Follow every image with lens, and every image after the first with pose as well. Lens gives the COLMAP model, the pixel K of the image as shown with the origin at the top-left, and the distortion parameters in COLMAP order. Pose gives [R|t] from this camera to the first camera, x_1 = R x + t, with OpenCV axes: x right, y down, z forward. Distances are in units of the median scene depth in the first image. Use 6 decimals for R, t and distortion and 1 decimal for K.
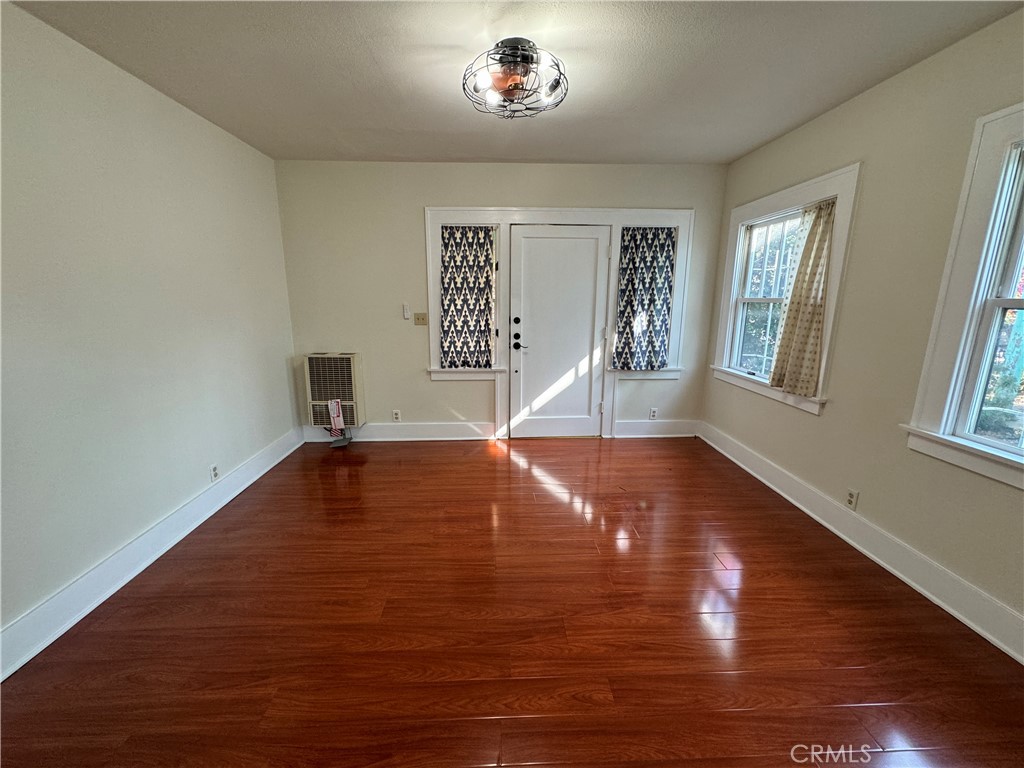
lens RADIAL K [[408.9, 0, 511.8], [0, 408.9, 378.0], [0, 0, 1]] dist [-0.005999, 0.001173]
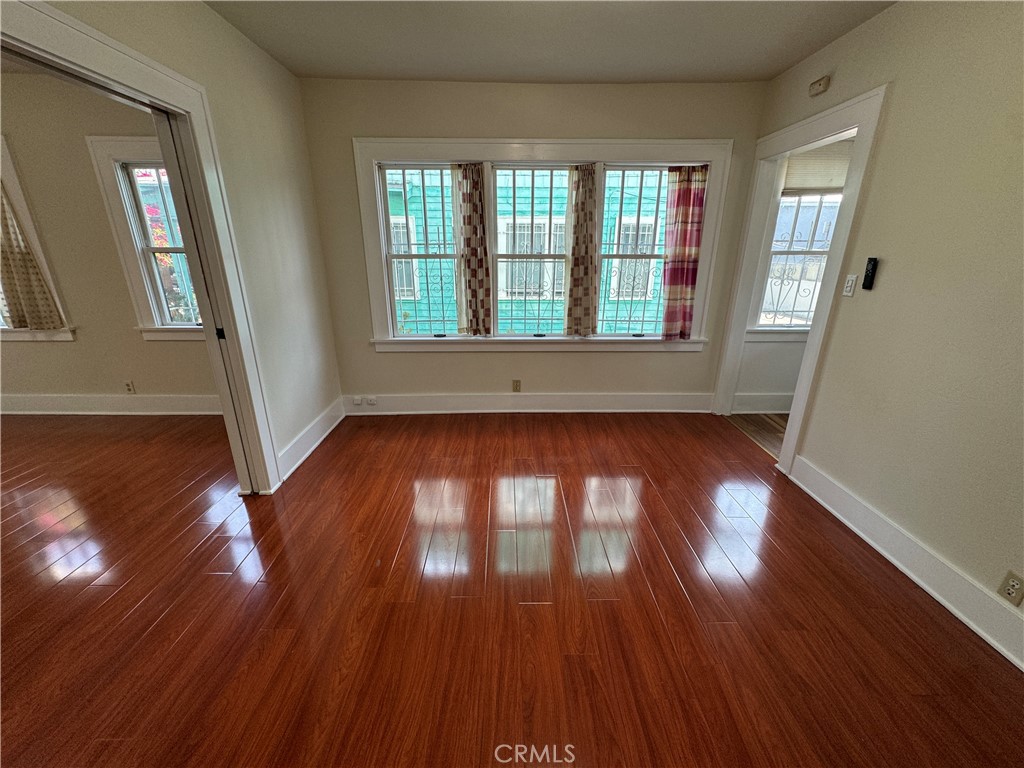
lens RADIAL K [[408.9, 0, 509.7], [0, 408.9, 386.4], [0, 0, 1]] dist [-0.005999, 0.001173]
pose [[0.007779, -0.326398, 0.945200, -0.510992], [0.209809, 0.924722, 0.317600, 0.107285], [-0.977711, 0.195841, 0.075675, -0.427878]]
